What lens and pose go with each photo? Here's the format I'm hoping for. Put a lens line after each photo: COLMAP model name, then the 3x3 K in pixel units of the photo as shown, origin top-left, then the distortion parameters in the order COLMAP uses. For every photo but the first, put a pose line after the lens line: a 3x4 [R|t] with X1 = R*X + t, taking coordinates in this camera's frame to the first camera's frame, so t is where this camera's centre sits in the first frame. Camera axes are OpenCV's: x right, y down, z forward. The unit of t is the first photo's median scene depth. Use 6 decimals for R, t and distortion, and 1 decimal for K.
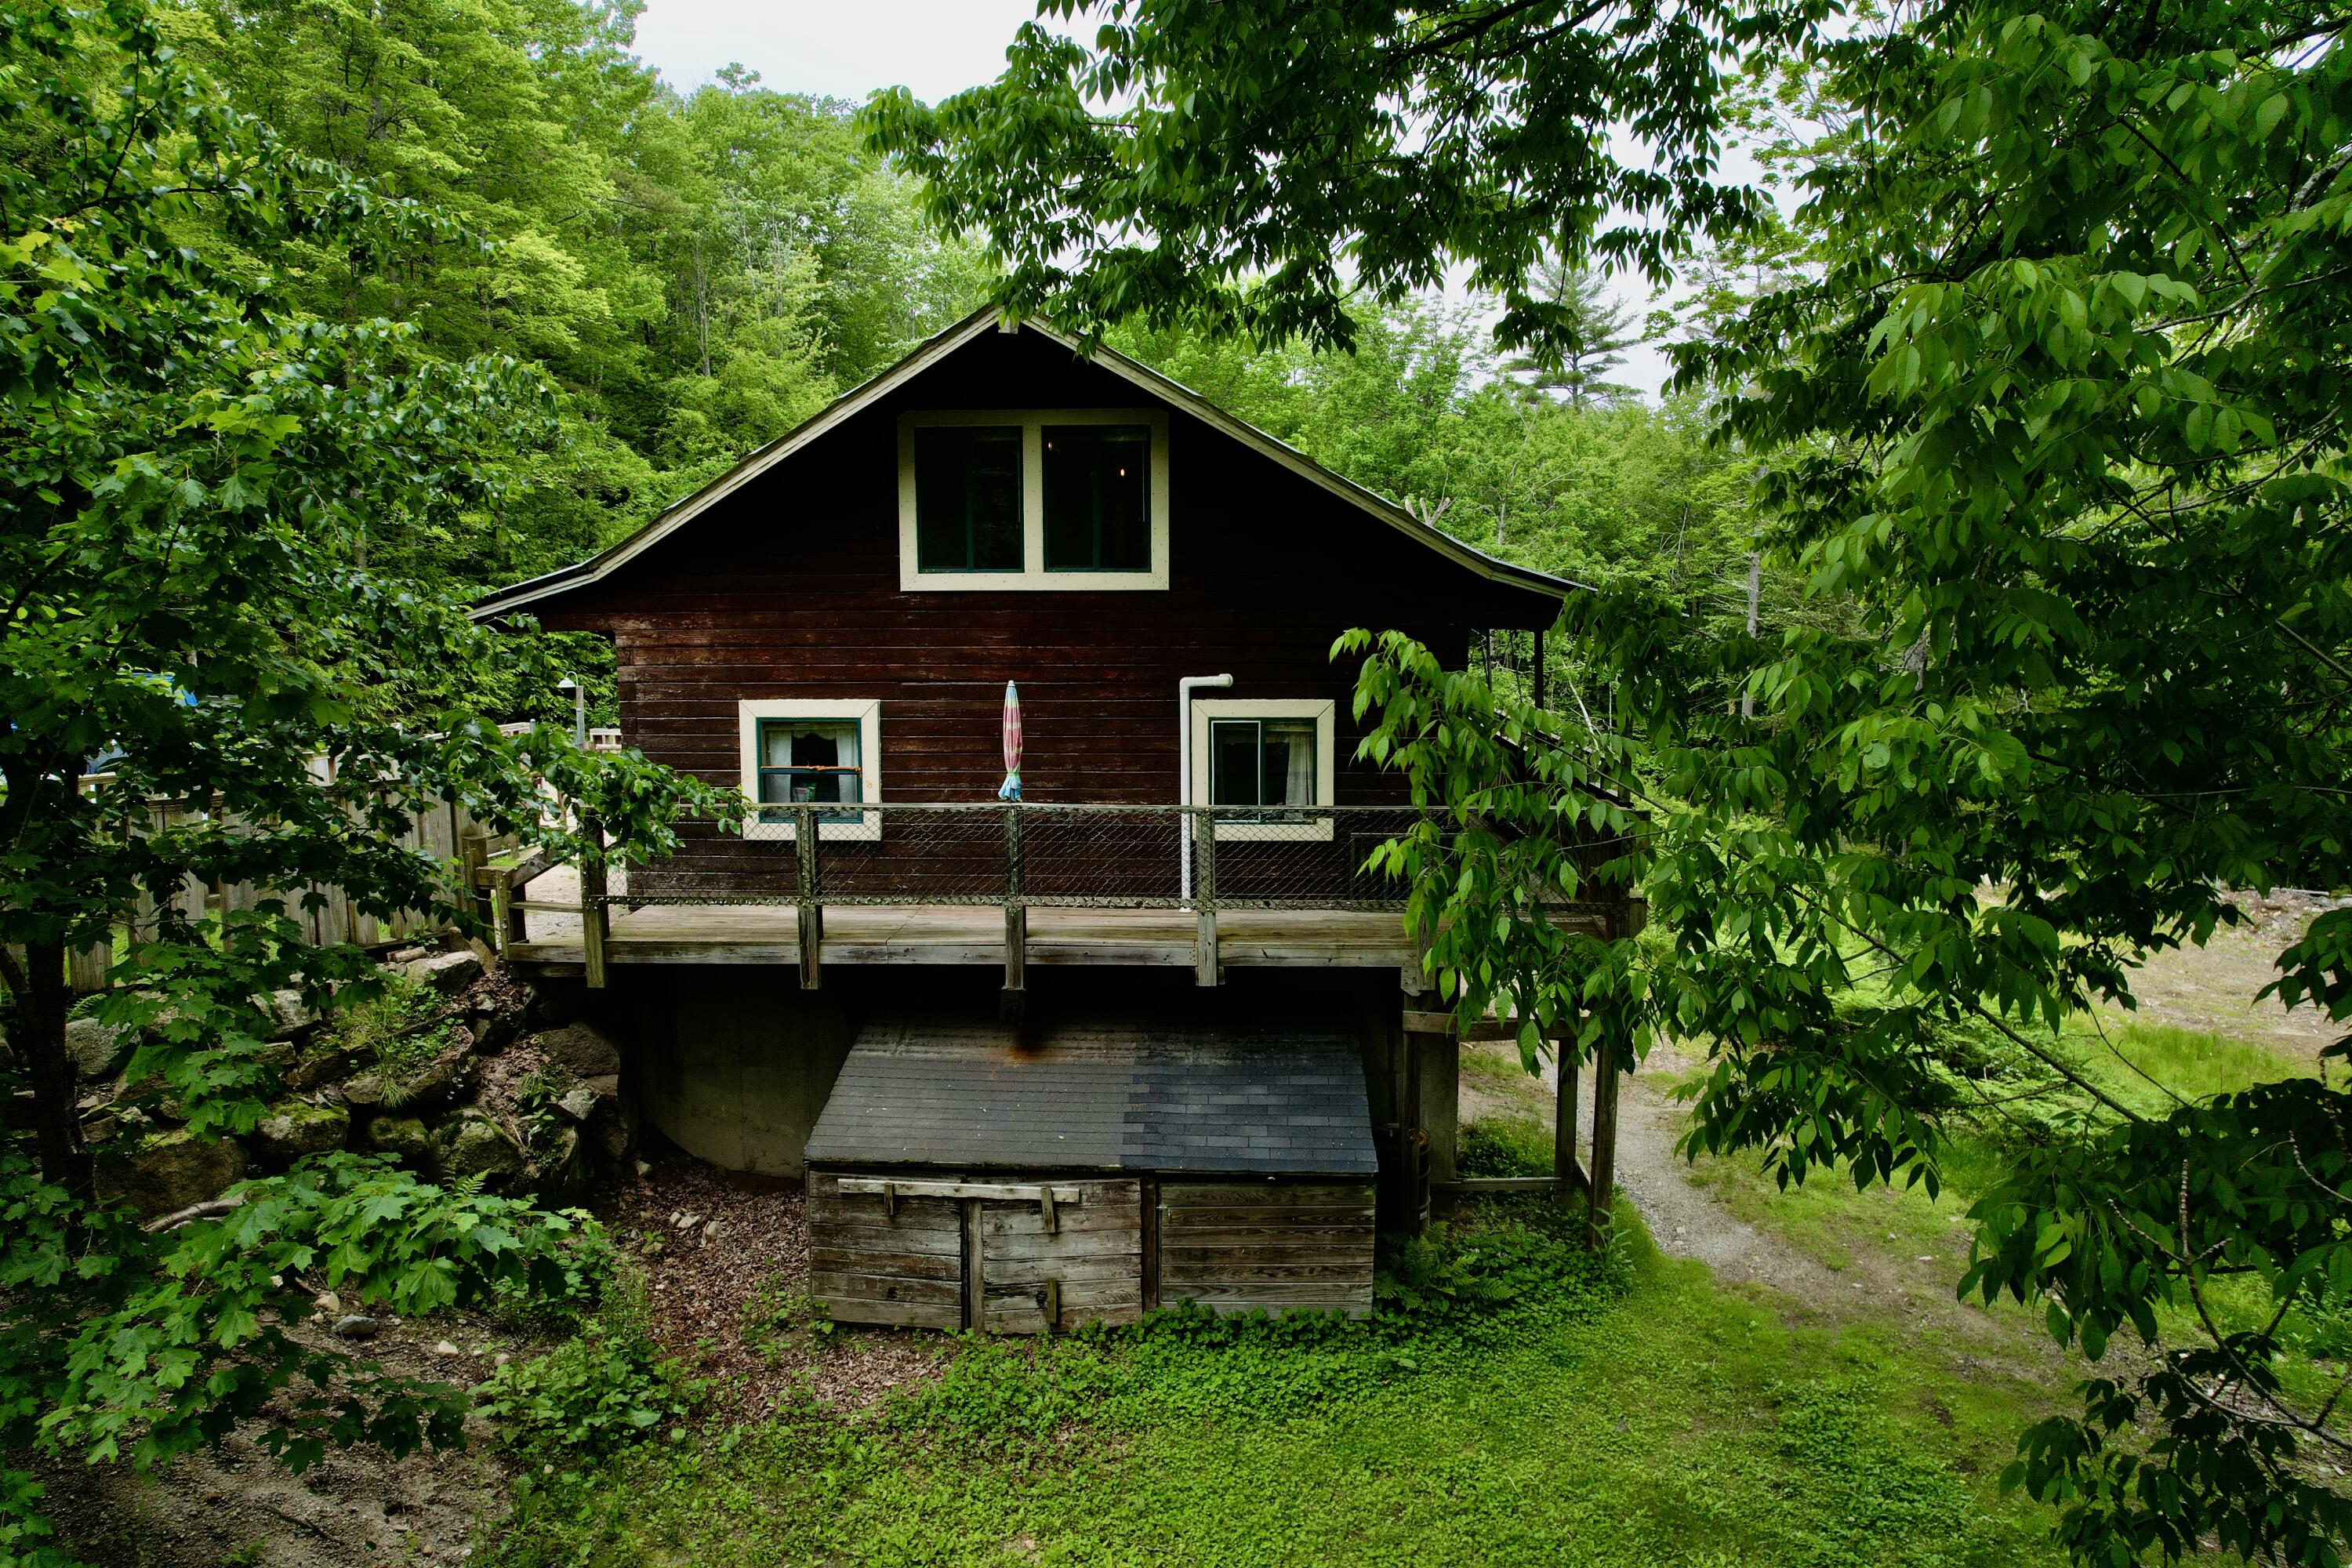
lens RADIAL K [[1542.9, 0, 1176.0], [0, 1542.9, 784.0], [0, 0, 1]] dist [-0.056353, -0.000263]
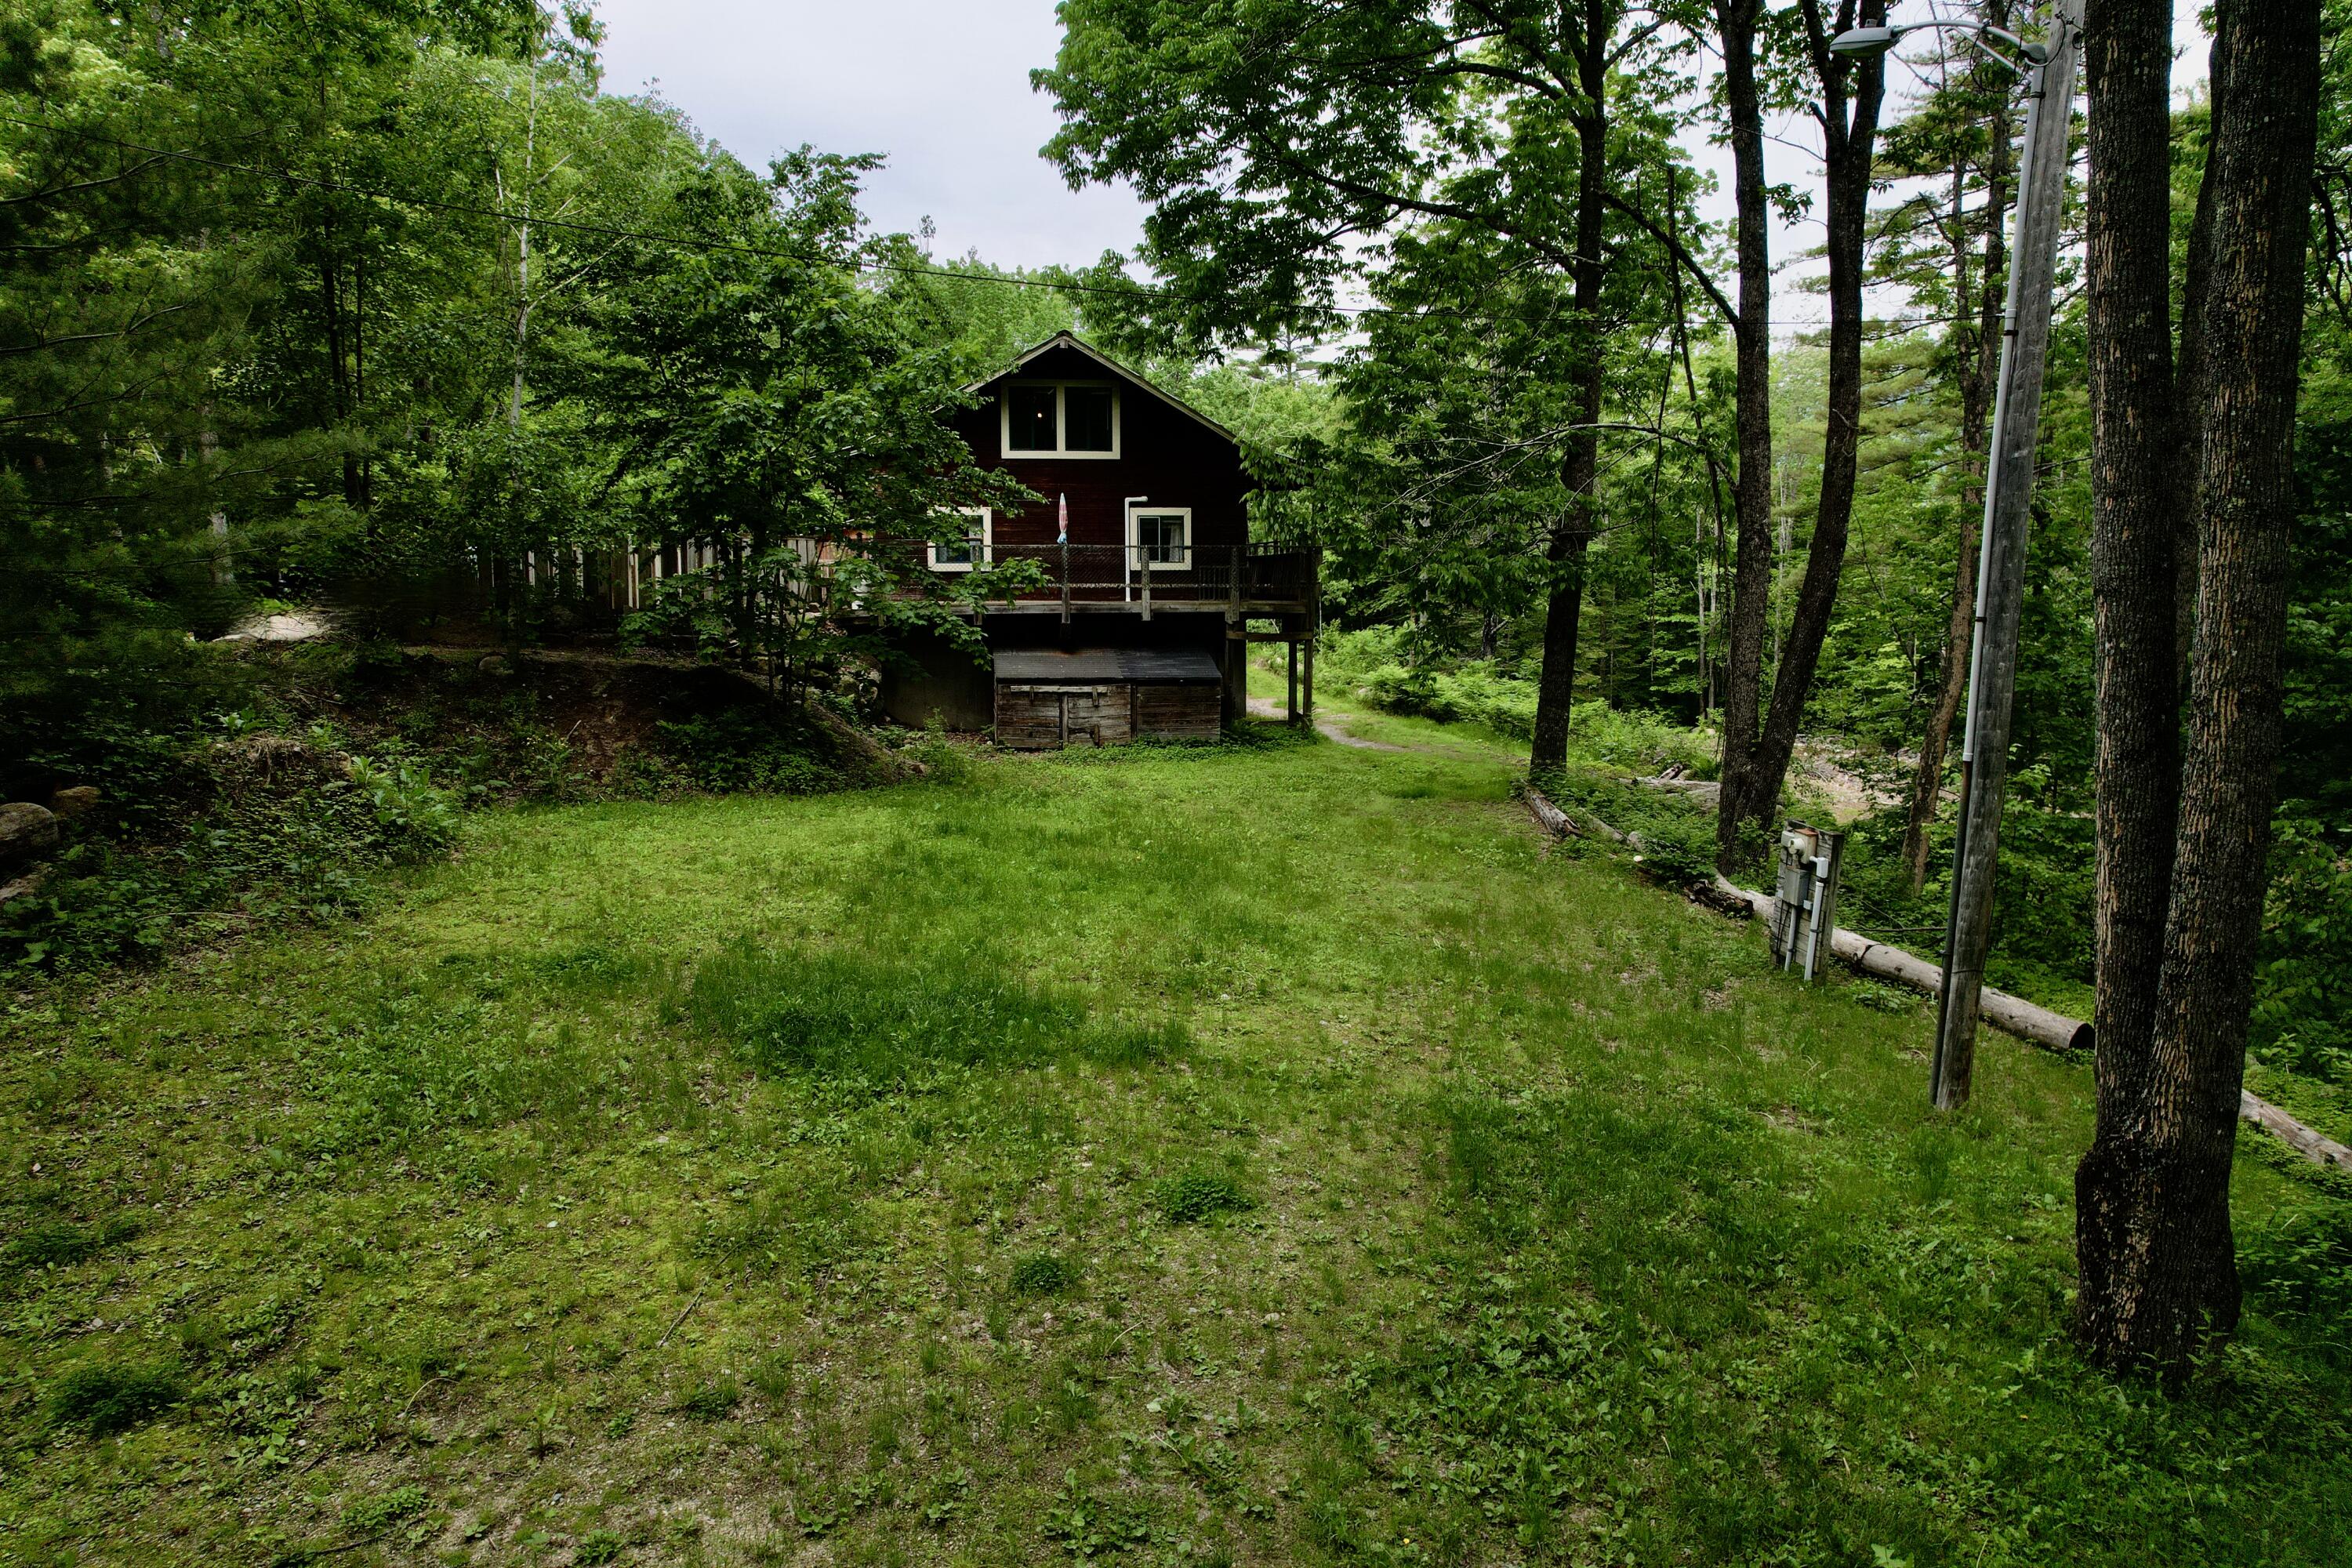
lens RADIAL K [[1542.9, 0, 1176.0], [0, 1542.9, 784.0], [0, 0, 1]] dist [-0.056353, -0.000263]
pose [[0.984227, -0.024167, 0.175254, -0.362048], [0.020830, 0.999565, 0.020857, 0.336198], [-0.175681, -0.016877, 0.984302, -1.381777]]
